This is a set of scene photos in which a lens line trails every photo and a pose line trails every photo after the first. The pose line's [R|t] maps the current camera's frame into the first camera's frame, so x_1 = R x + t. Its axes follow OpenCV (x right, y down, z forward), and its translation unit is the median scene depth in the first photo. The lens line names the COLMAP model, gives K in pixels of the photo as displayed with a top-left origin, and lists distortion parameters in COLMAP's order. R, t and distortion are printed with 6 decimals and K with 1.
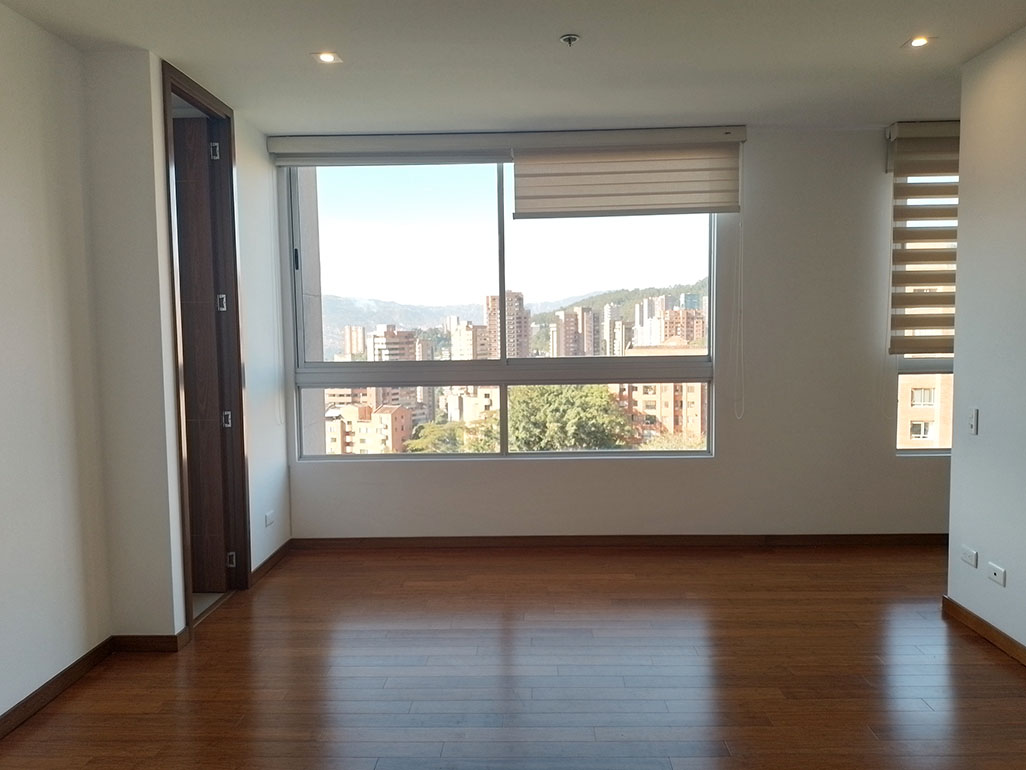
lens RADIAL K [[783.4, 0, 510.0], [0, 783.4, 364.4], [0, 0, 1]] dist [0.032505, -0.035232]
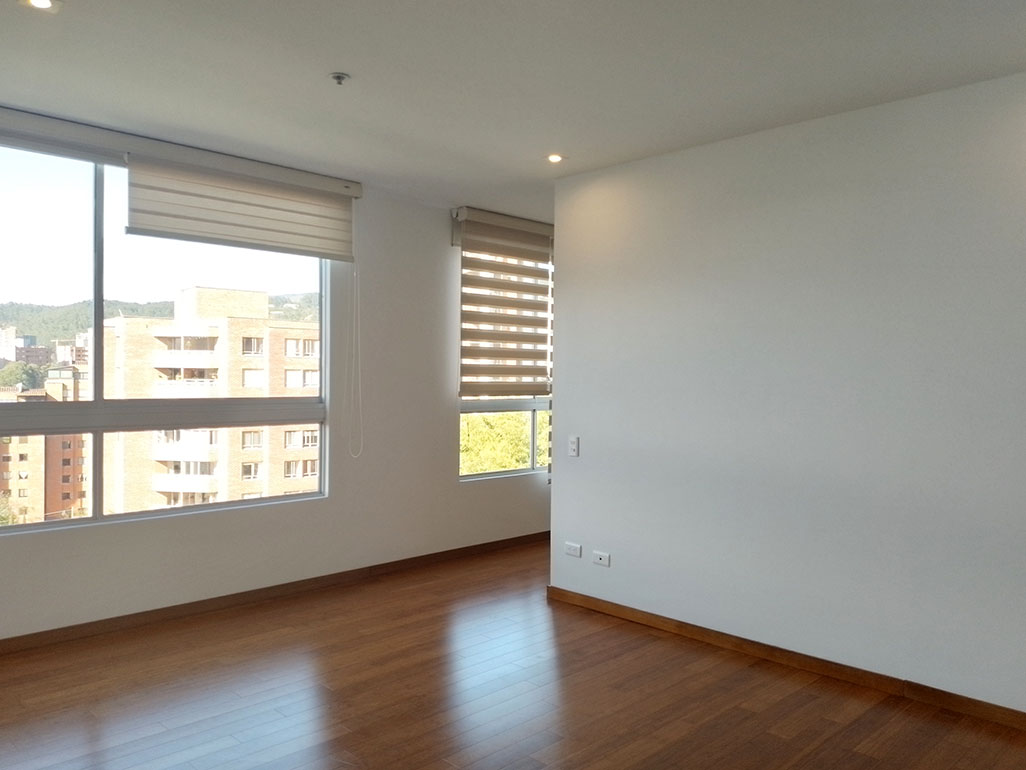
lens RADIAL K [[783.4, 0, 520.9], [0, 783.4, 363.0], [0, 0, 1]] dist [0.032505, -0.035232]
pose [[0.680178, 0.036761, 0.732125, -0.324966], [0.006814, 0.998382, -0.056461, 0.004138], [-0.733015, 0.043392, 0.678827, 0.117544]]
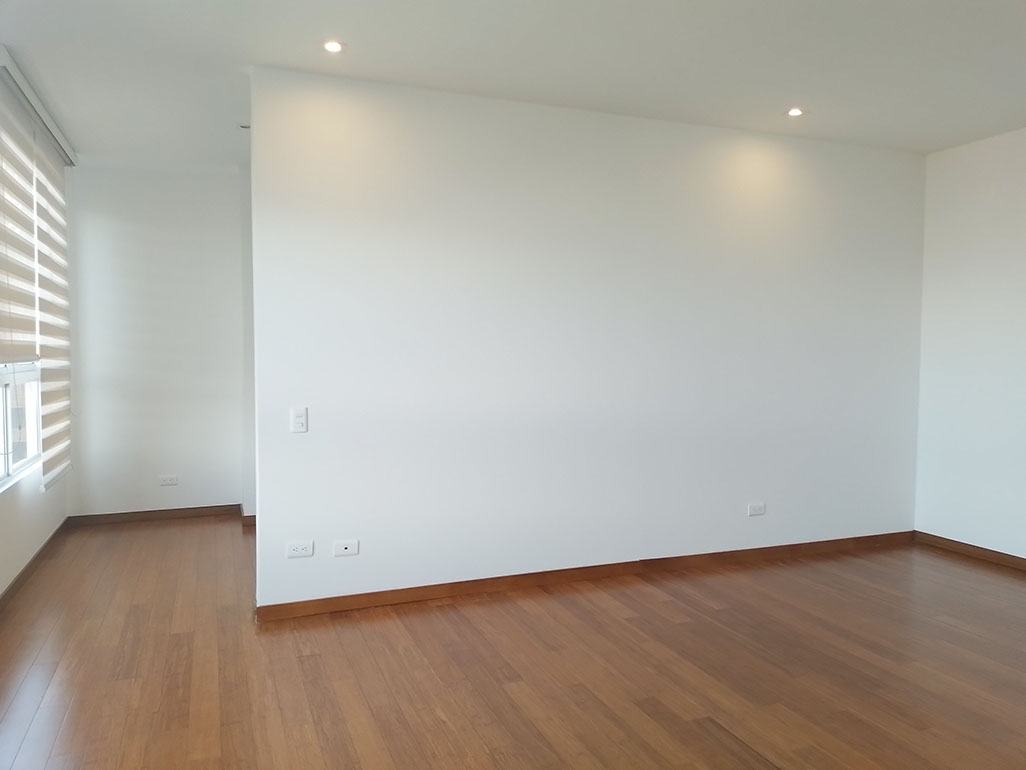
lens RADIAL K [[783.4, 0, 506.3], [0, 783.4, 381.2], [0, 0, 1]] dist [0.032505, -0.035232]
pose [[-0.379978, -0.035695, 0.924307, -0.350050], [0.046386, 0.997263, 0.057581, -0.019703], [-0.923832, 0.064754, -0.377282, 0.825805]]
